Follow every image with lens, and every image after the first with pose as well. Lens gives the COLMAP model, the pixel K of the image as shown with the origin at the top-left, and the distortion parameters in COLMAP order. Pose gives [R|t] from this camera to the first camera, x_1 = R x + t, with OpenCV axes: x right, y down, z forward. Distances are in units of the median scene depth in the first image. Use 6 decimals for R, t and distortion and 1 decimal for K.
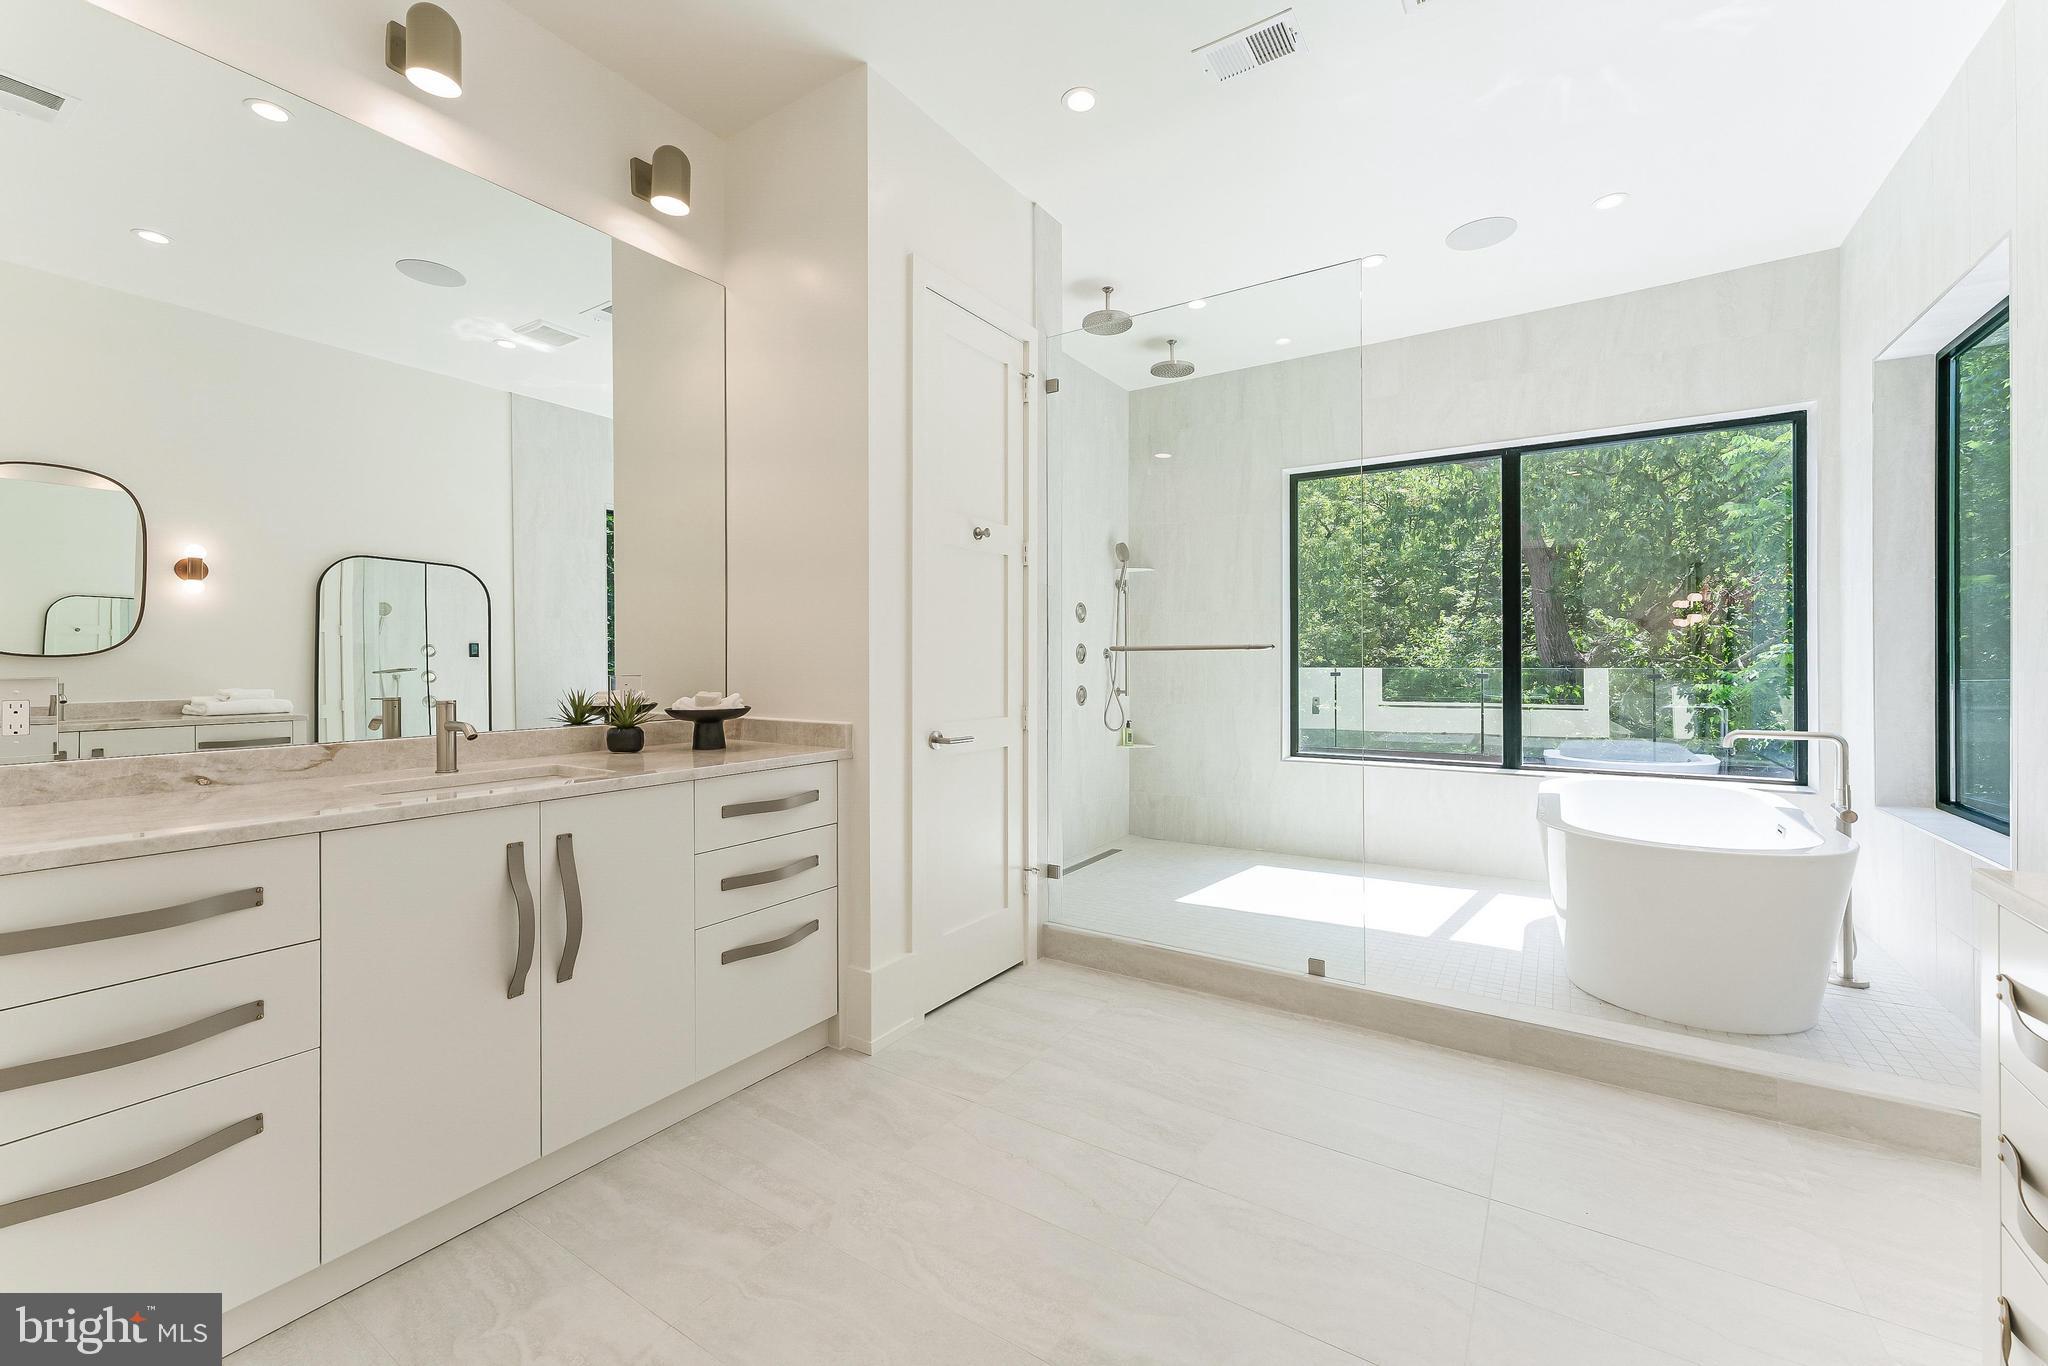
lens RADIAL K [[815.4, 0, 1035.8], [0, 815.4, 665.0], [0, 0, 1]] dist [0.001014, -0.000001]
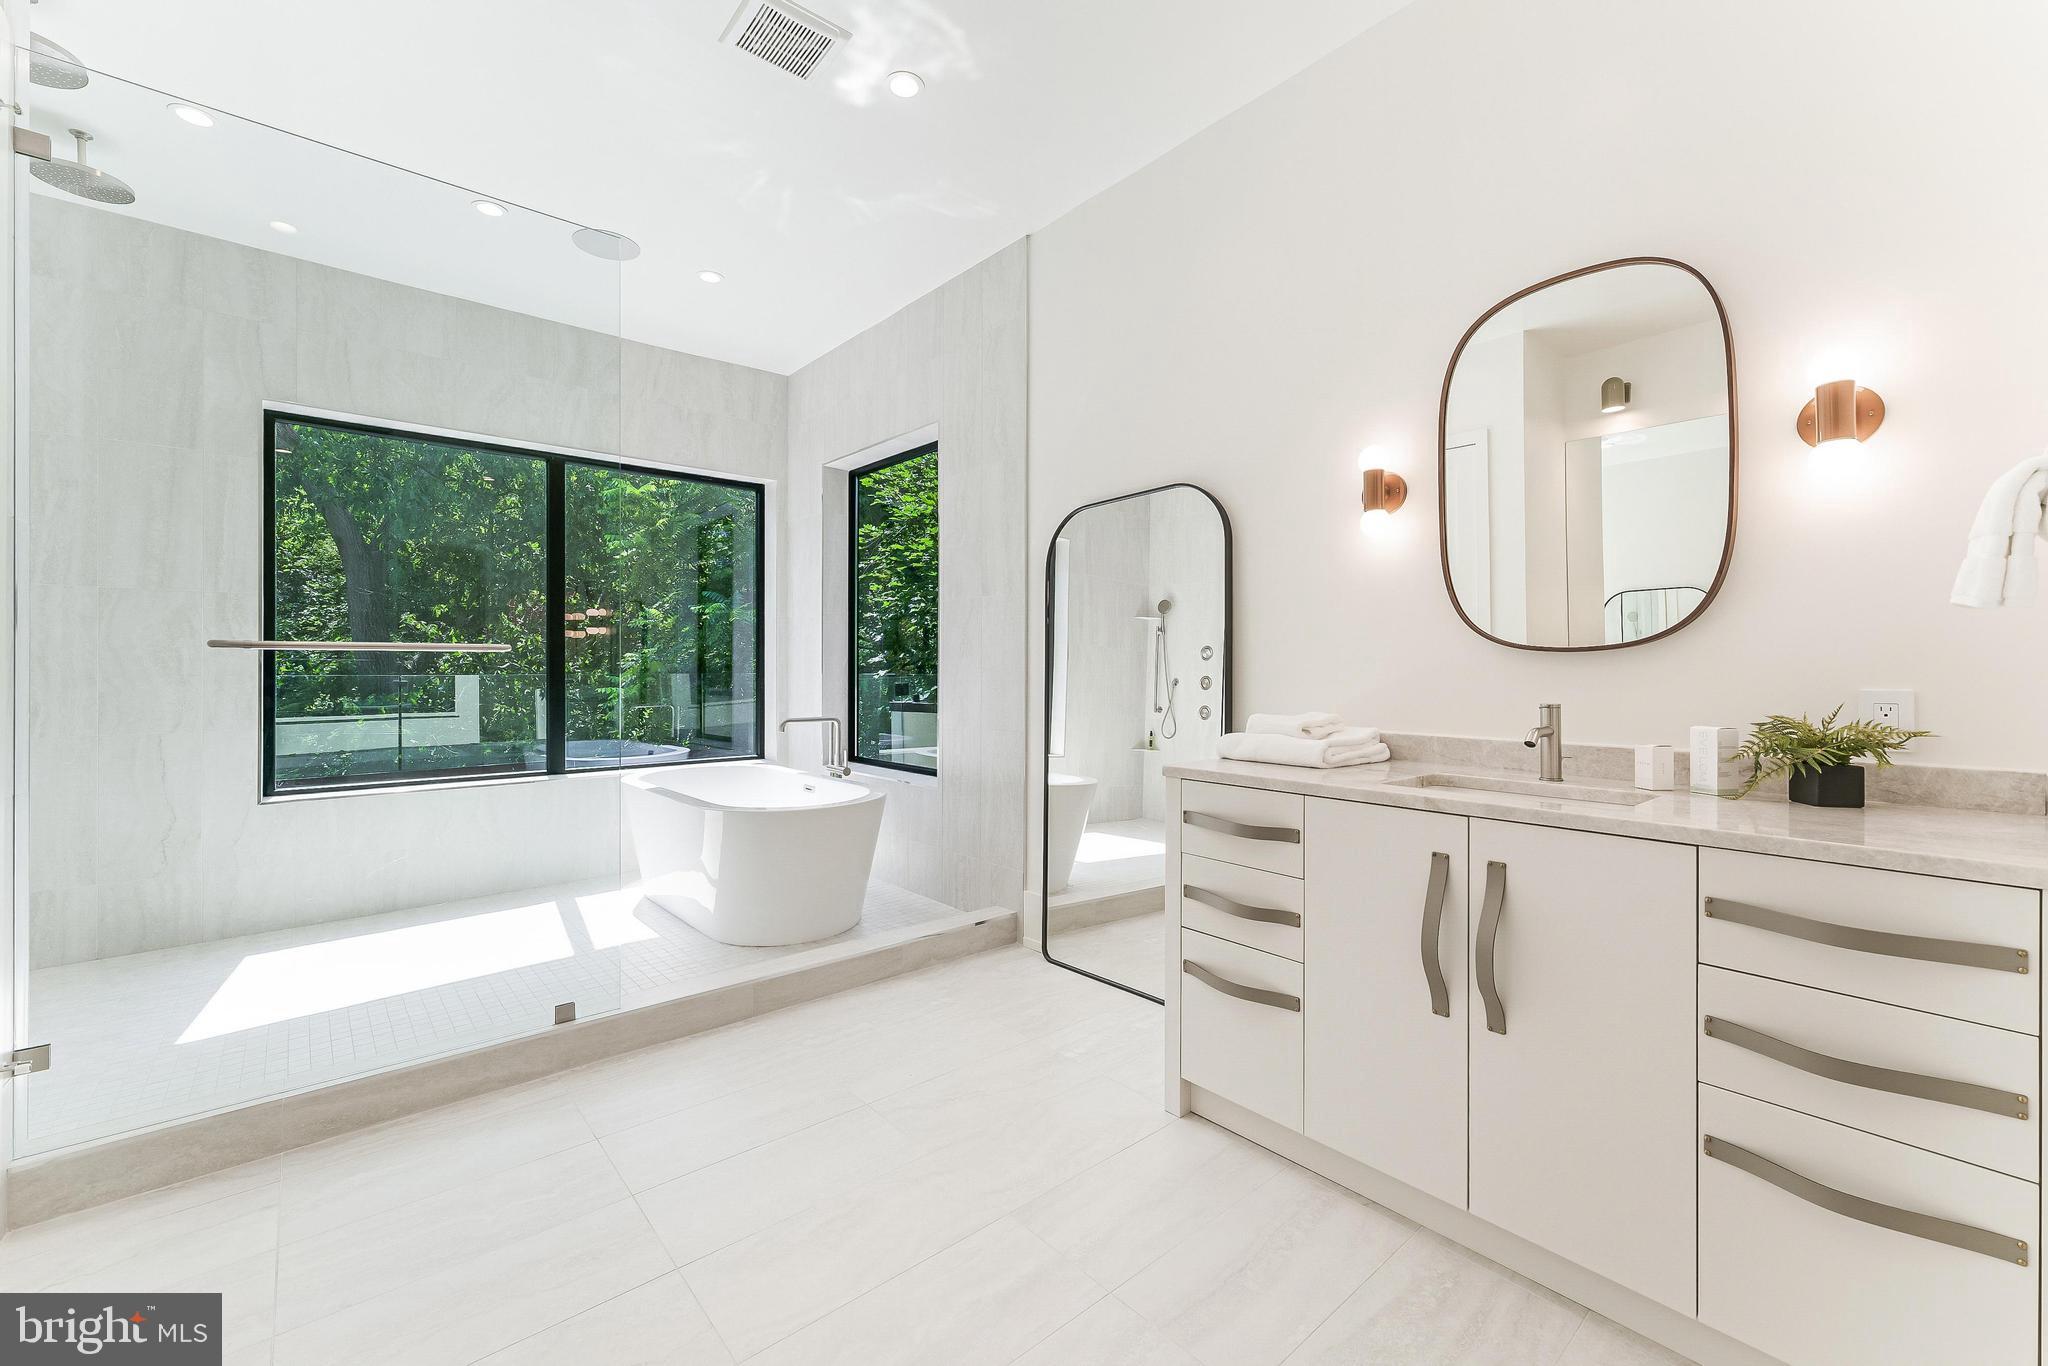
lens RADIAL K [[815.4, 0, 1035.8], [0, 815.4, 665.0], [0, 0, 1]] dist [0.001014, -0.000001]
pose [[0.291044, 0.004843, 0.956697, -0.298416], [0.002220, 0.999981, -0.005737, 0.000296], [-0.956707, 0.003794, 0.291028, 0.214999]]
